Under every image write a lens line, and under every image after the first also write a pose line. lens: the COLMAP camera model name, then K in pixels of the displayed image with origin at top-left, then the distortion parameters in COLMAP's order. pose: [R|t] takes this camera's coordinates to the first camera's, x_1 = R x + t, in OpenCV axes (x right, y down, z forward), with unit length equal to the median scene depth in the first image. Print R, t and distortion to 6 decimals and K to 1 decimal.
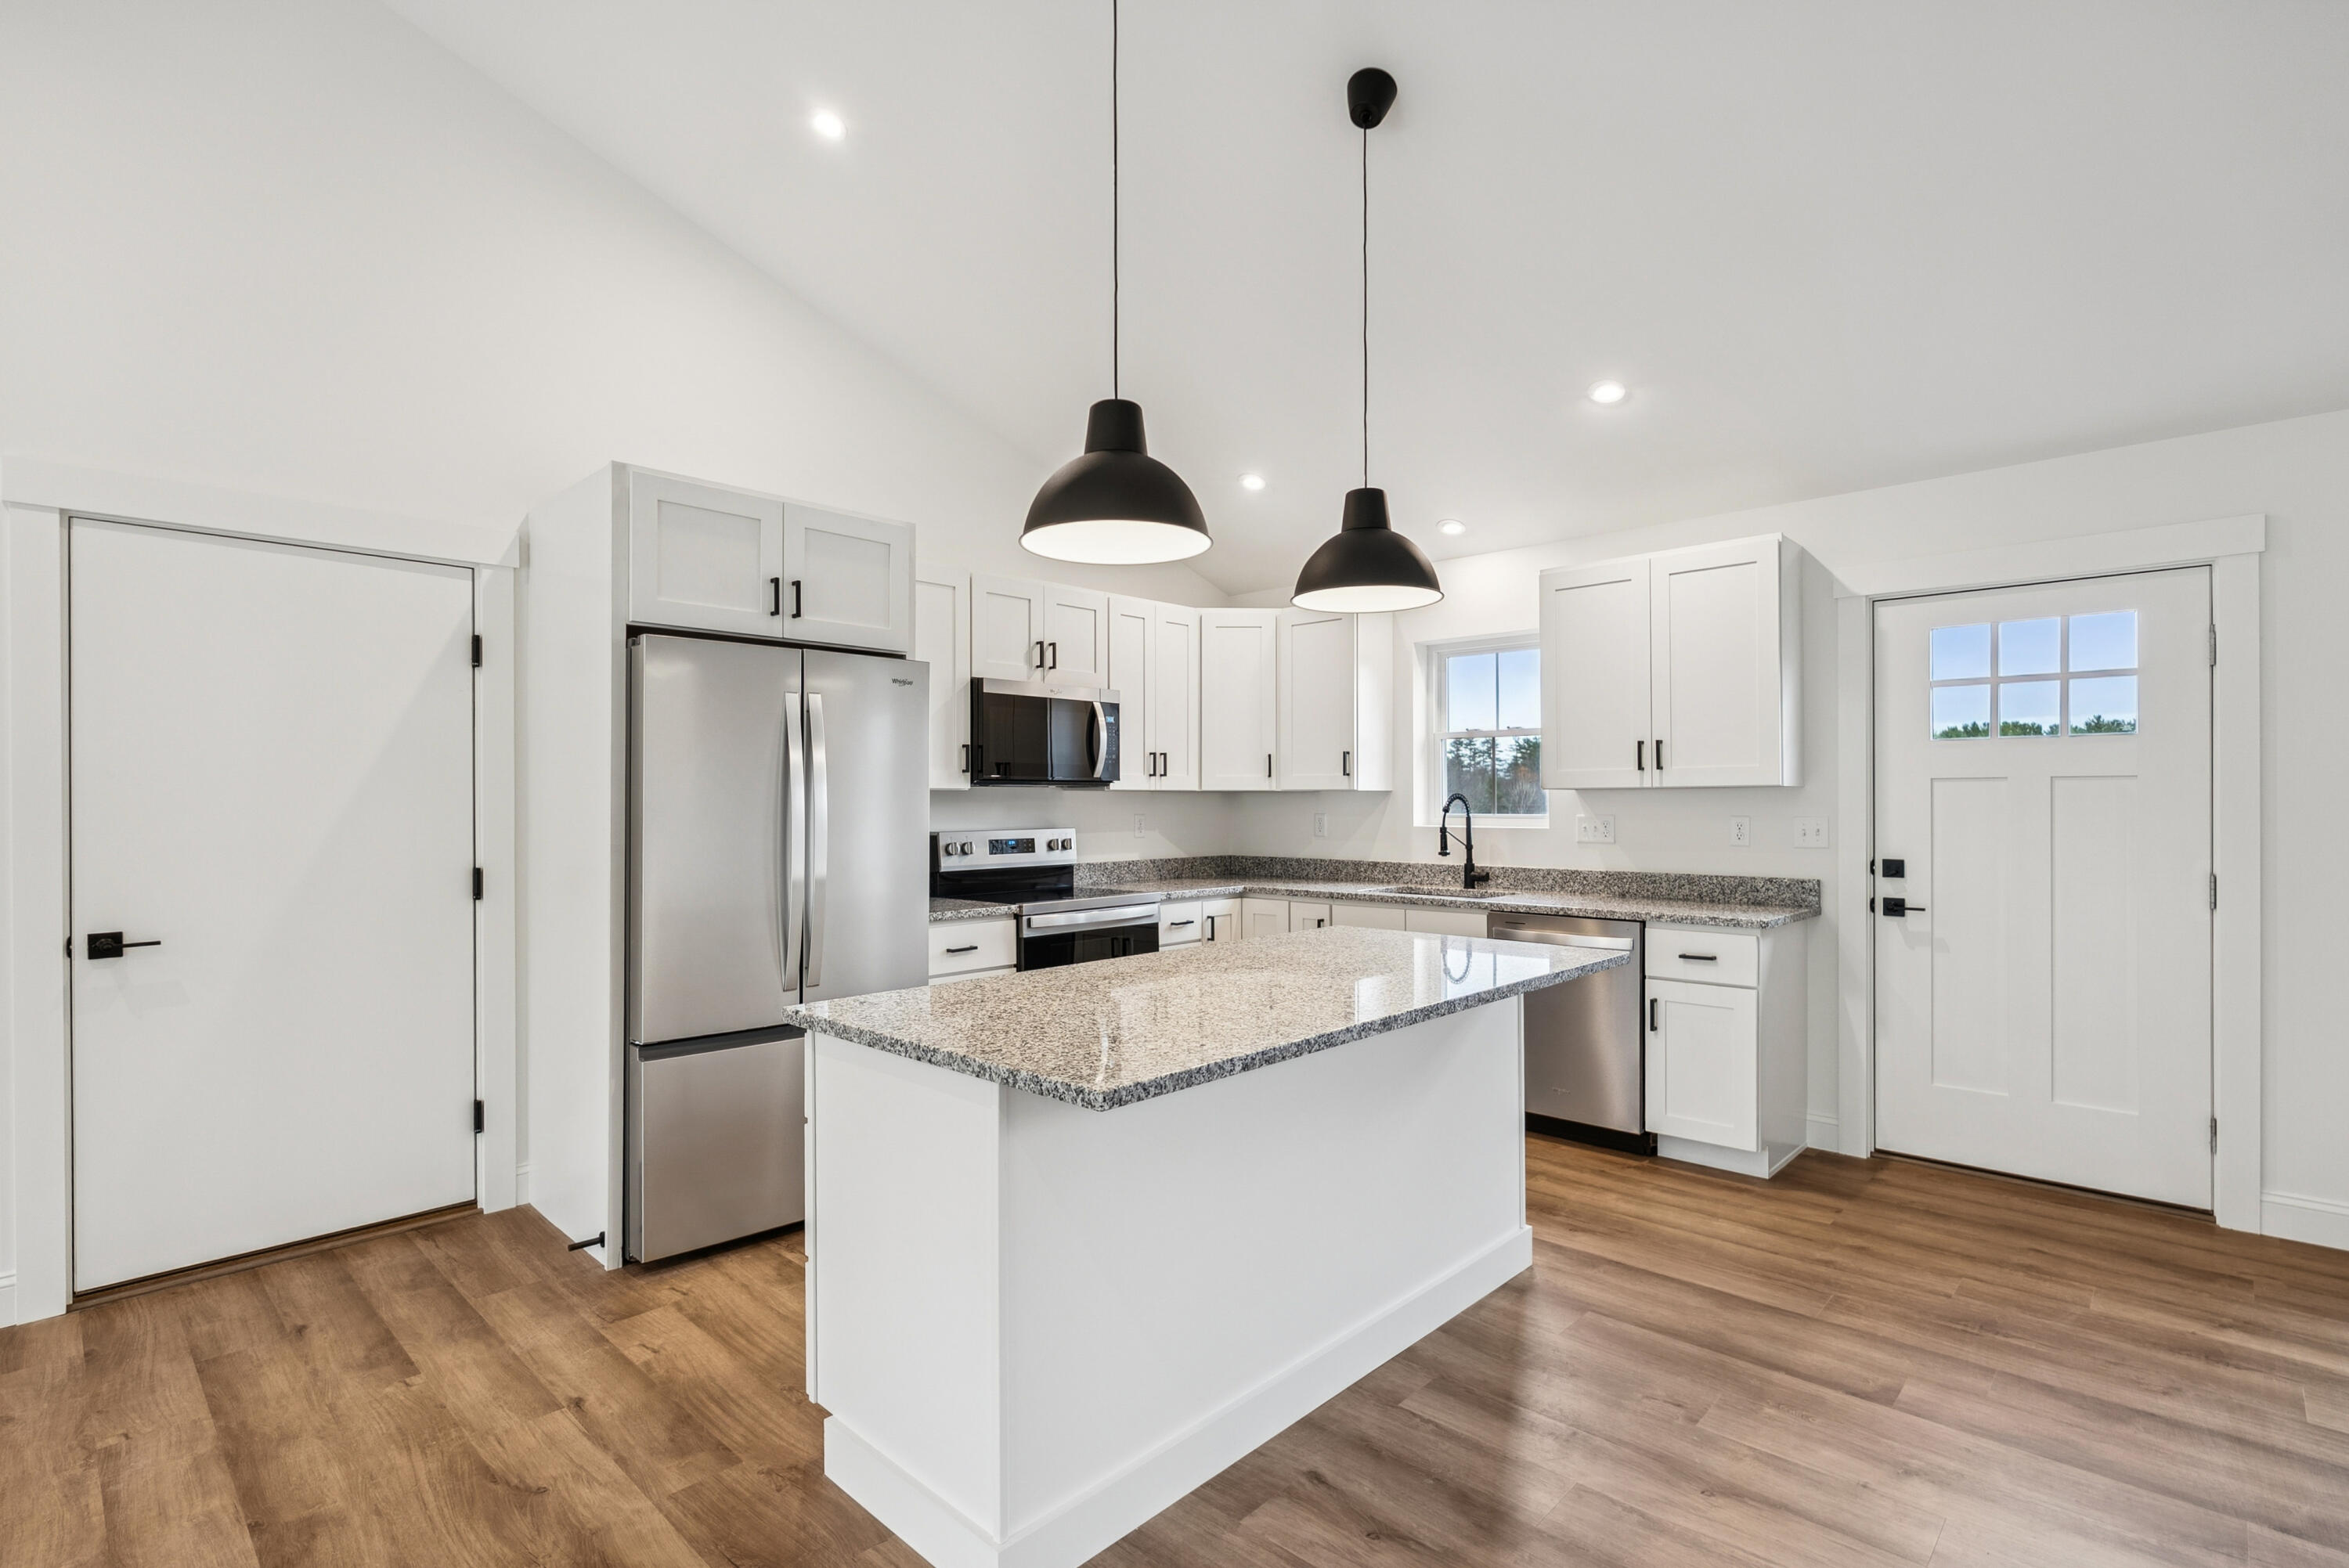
lens RADIAL K [[1112.0, 0, 1182.1], [0, 1112.0, 798.9], [0, 0, 1]] dist [-0.000897, 0.000166]
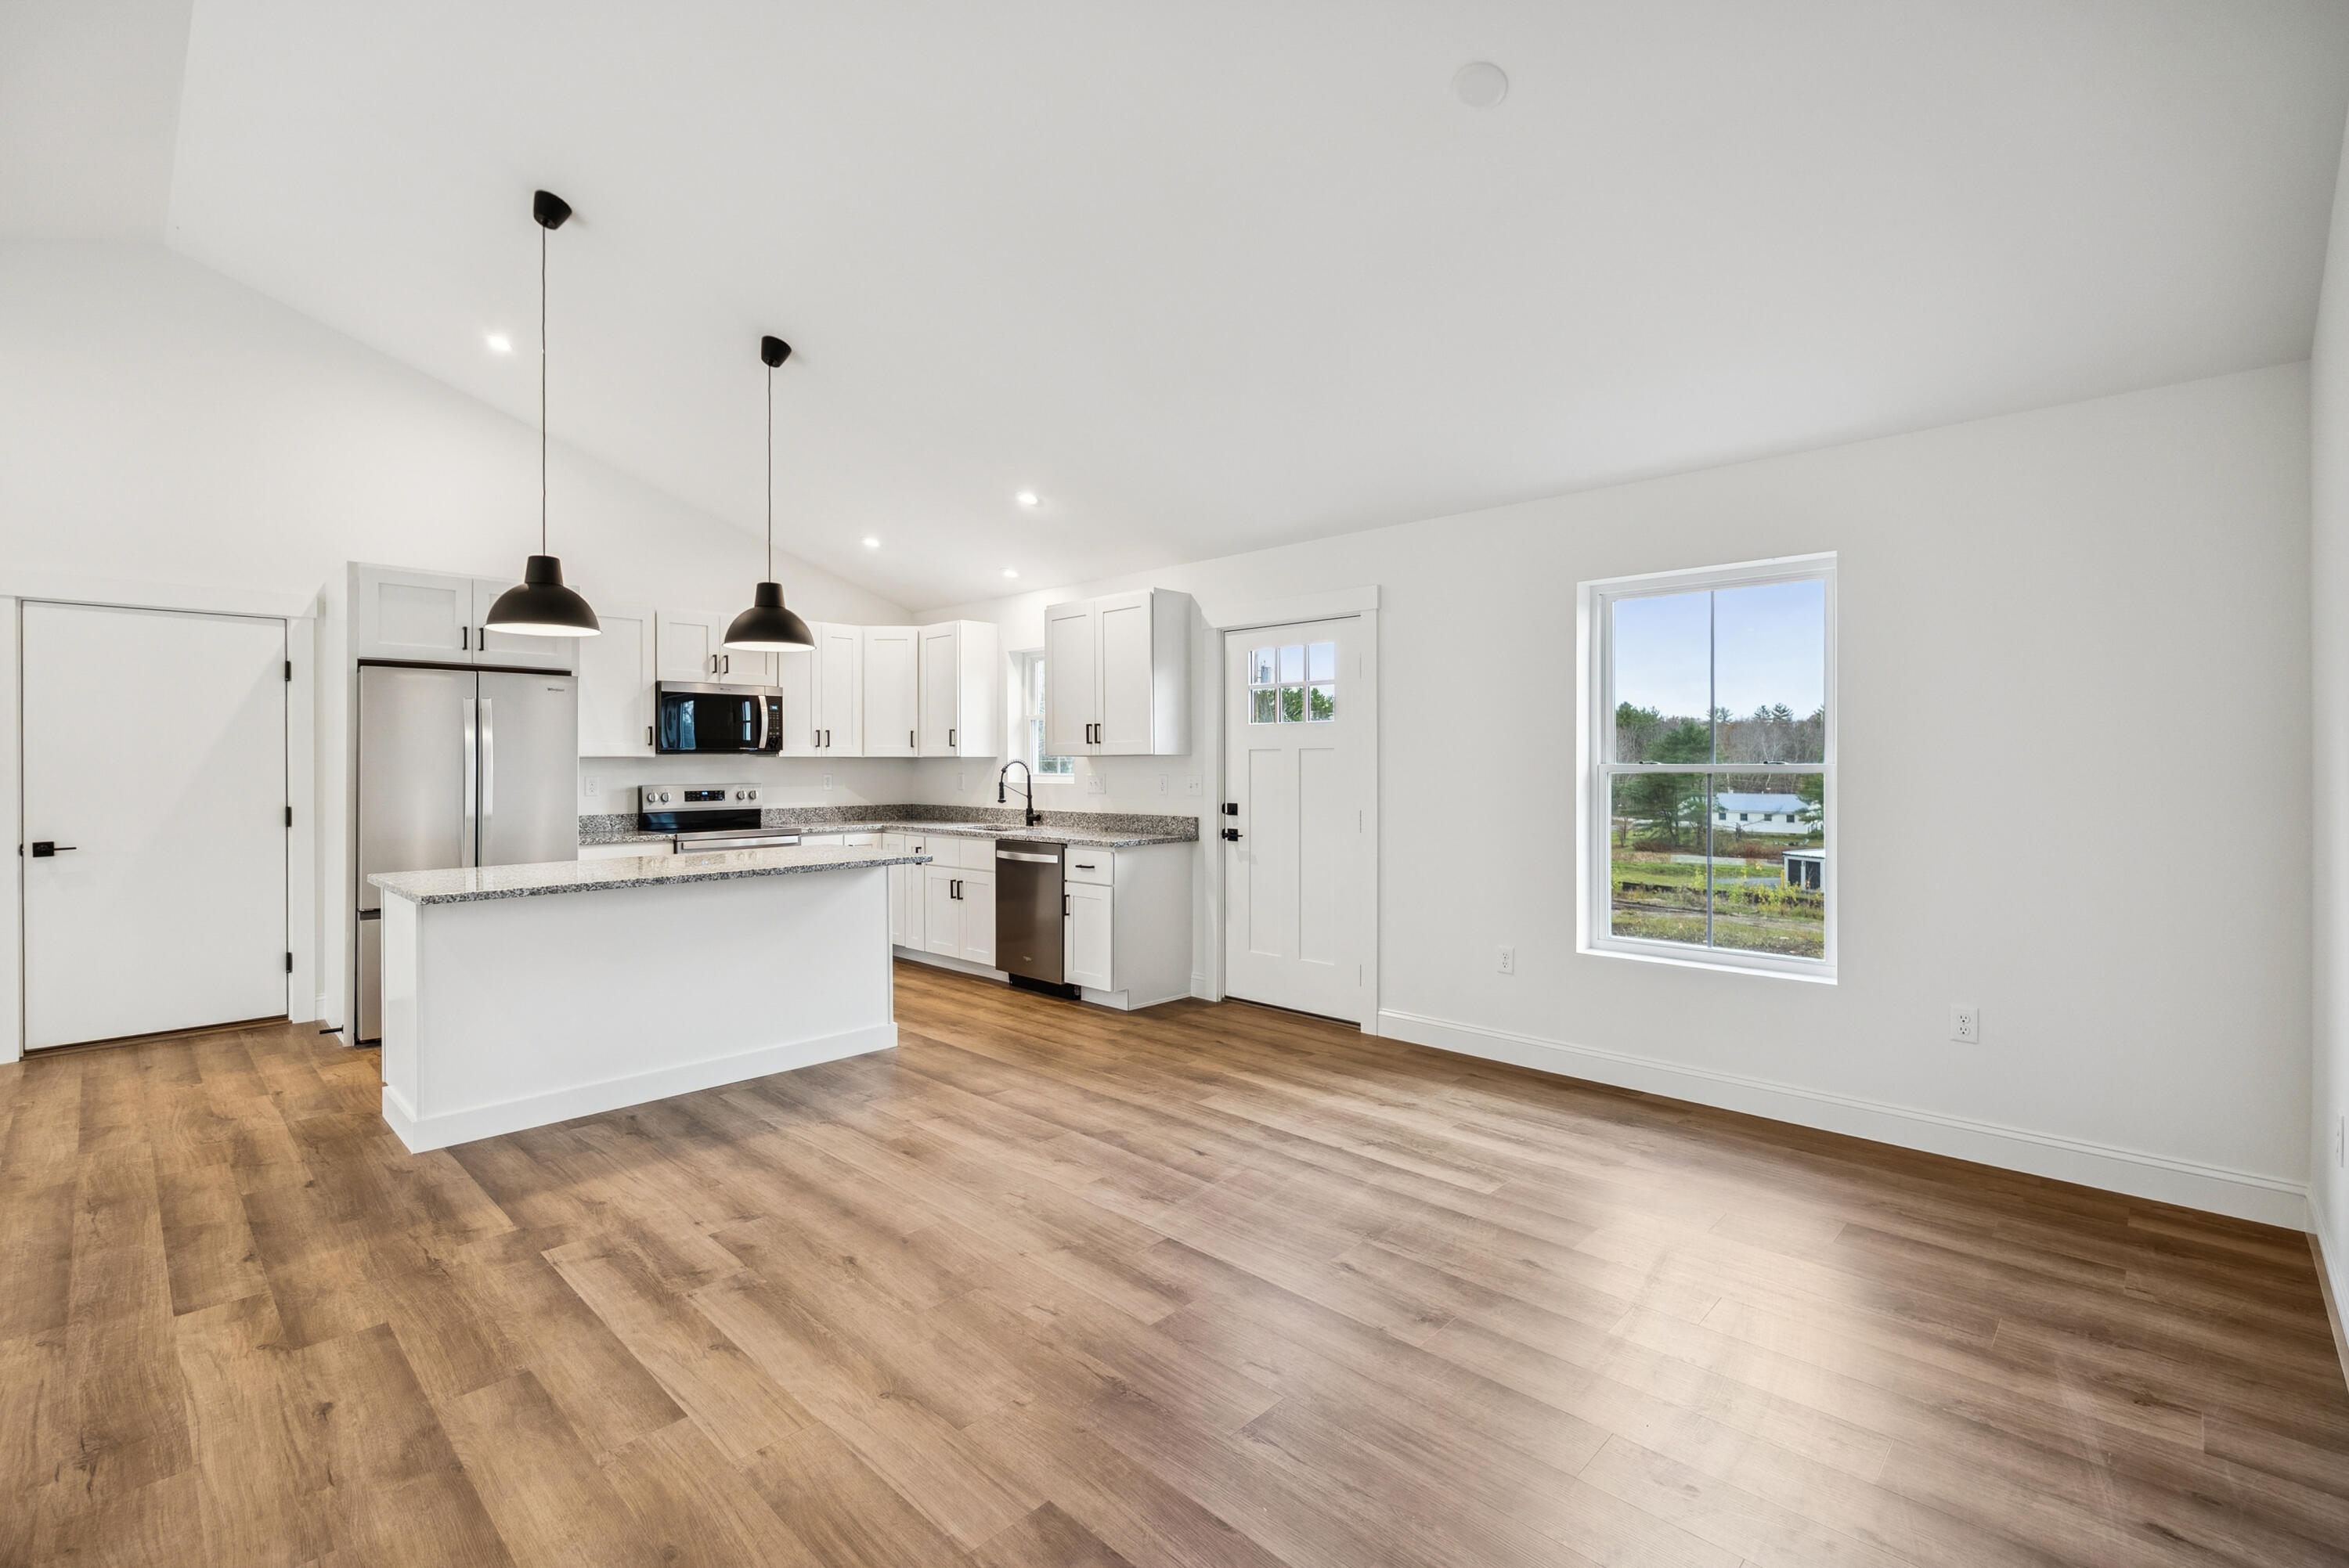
lens RADIAL K [[1048.8, 0, 1169.8], [0, 1048.8, 758.9], [0, 0, 1]] dist [-0.001407, -0.000953]
pose [[0.999896, -0.000228, -0.014440, 0.565690], [0.000204, 0.999999, -0.001678, -0.003477], [0.014440, 0.001675, 0.999894, -0.420729]]
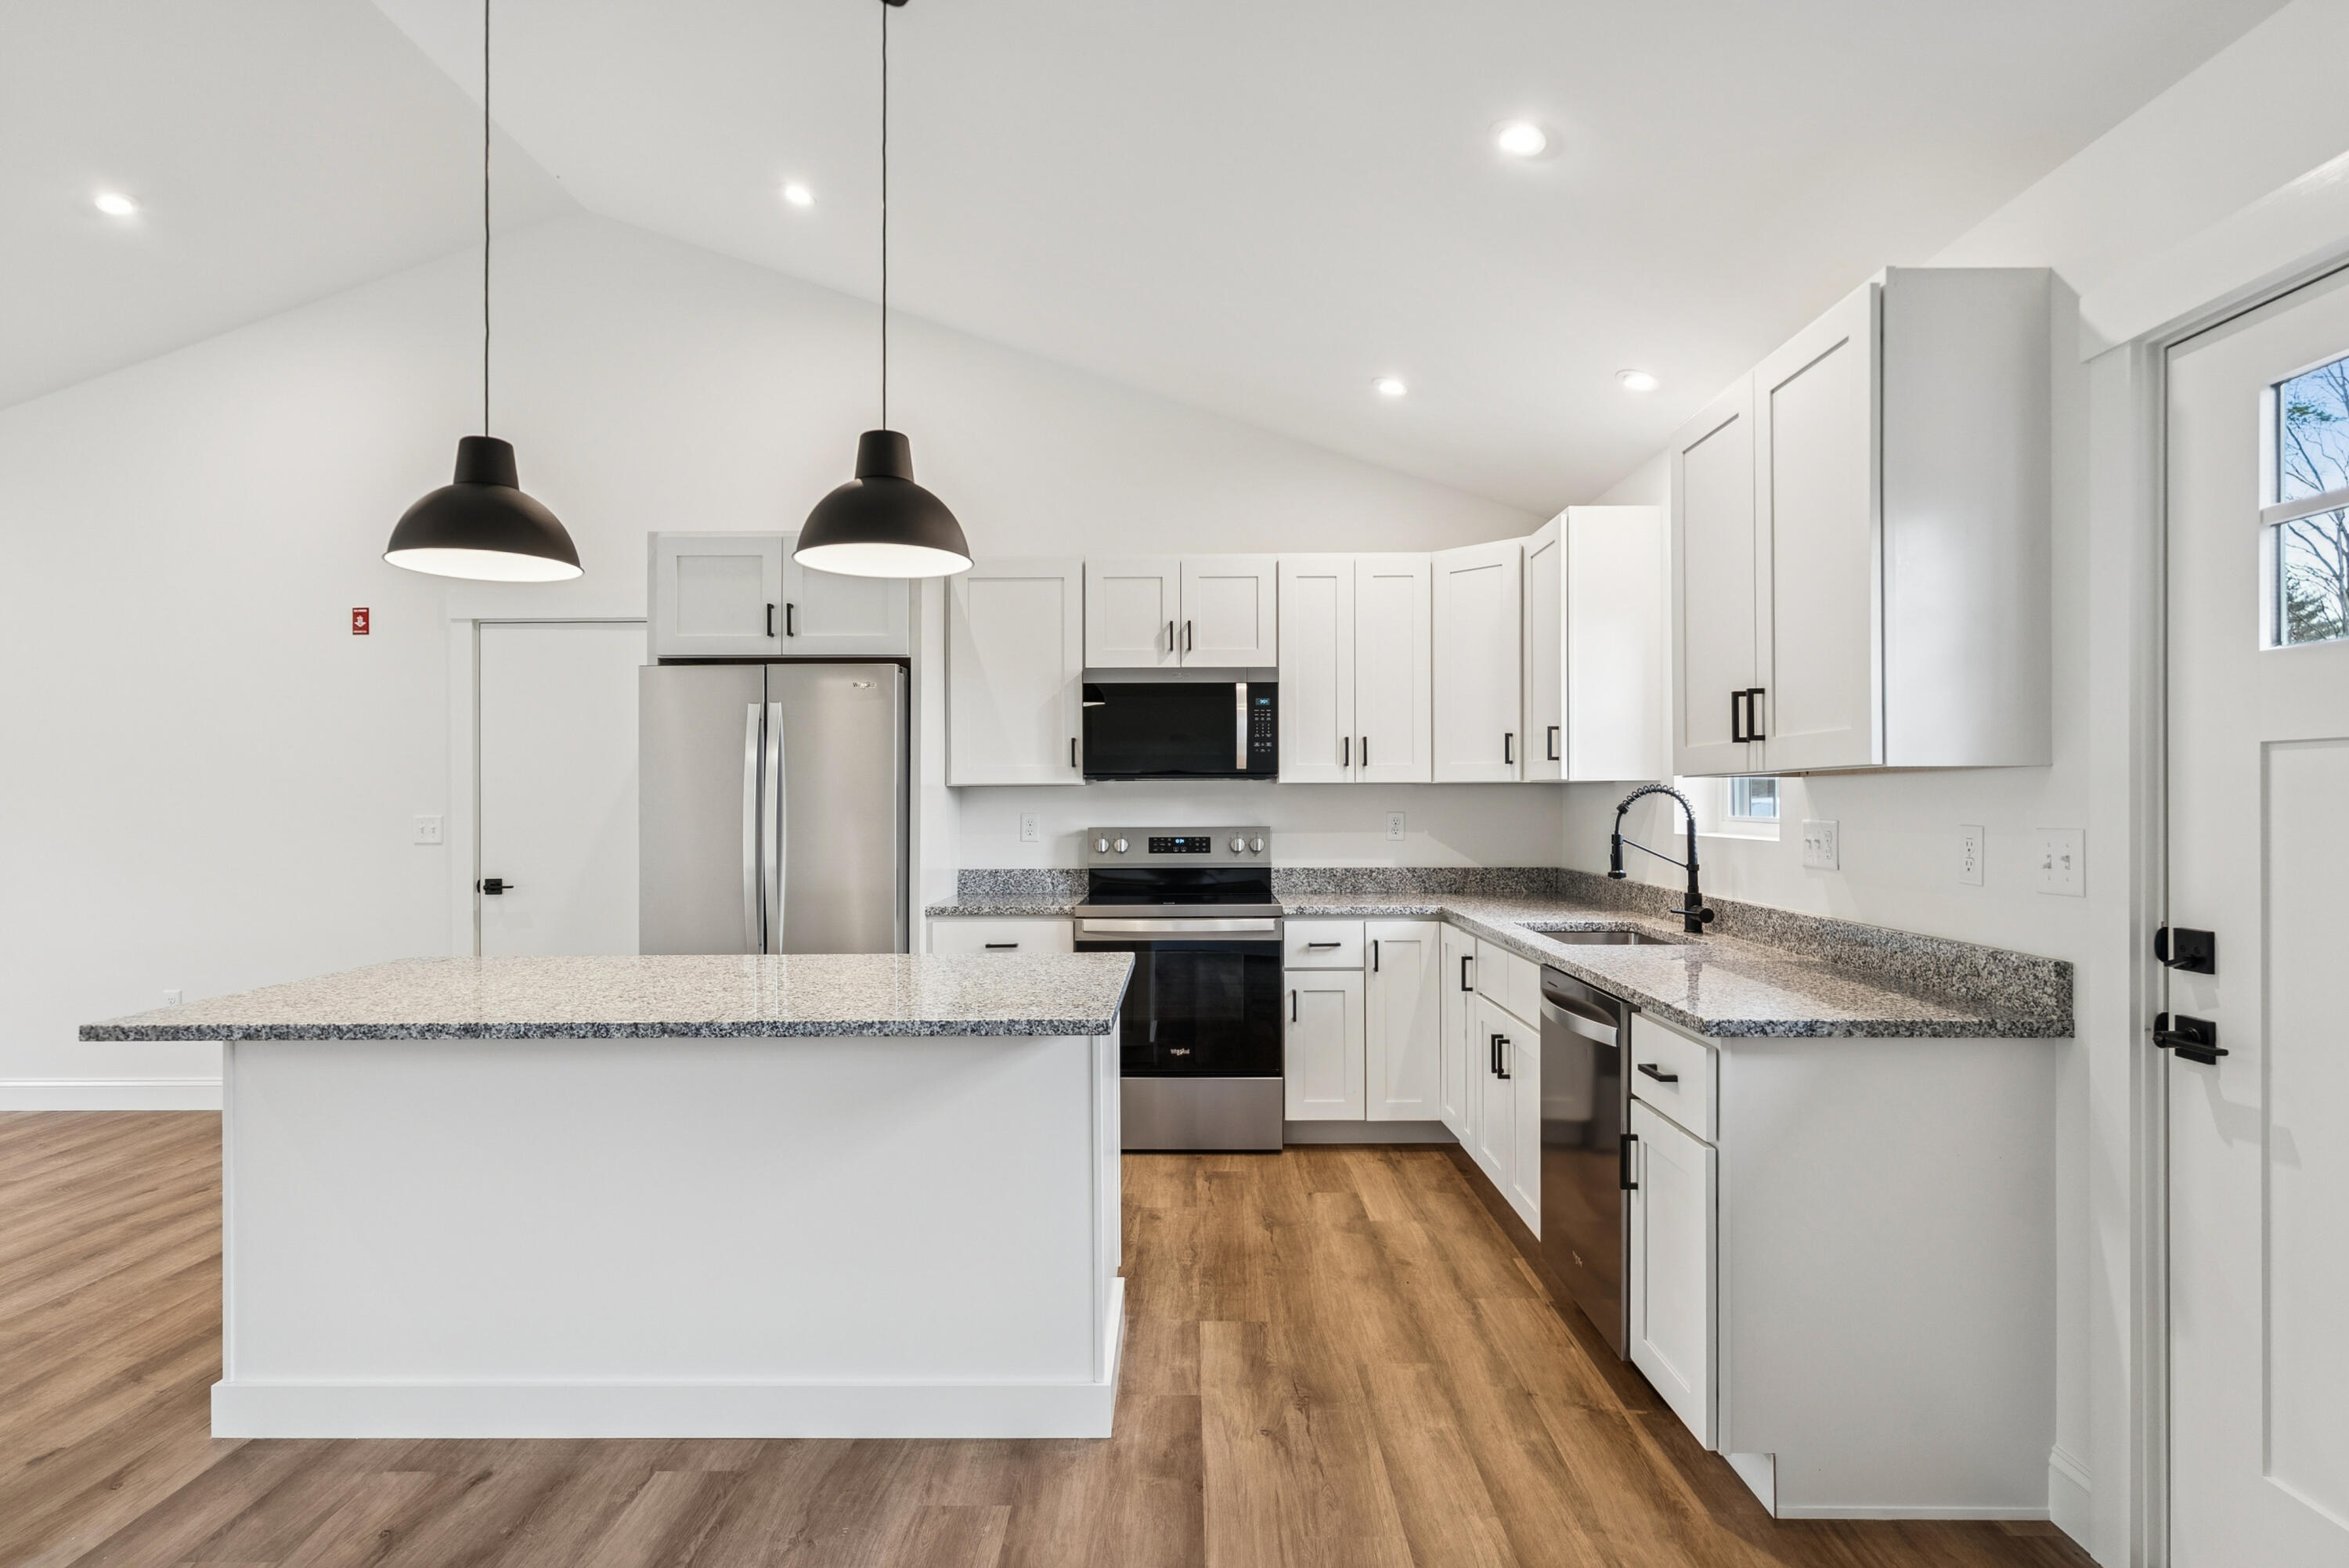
lens RADIAL K [[1213.1, 0, 1179.2], [0, 1213.1, 791.3], [0, 0, 1]] dist [-0.000725, -0.000696]
pose [[0.680995, -0.003329, -0.732281, 0.705171], [0.003392, 0.999993, -0.001392, -0.000721], [0.732280, -0.001536, 0.681001, 0.377681]]
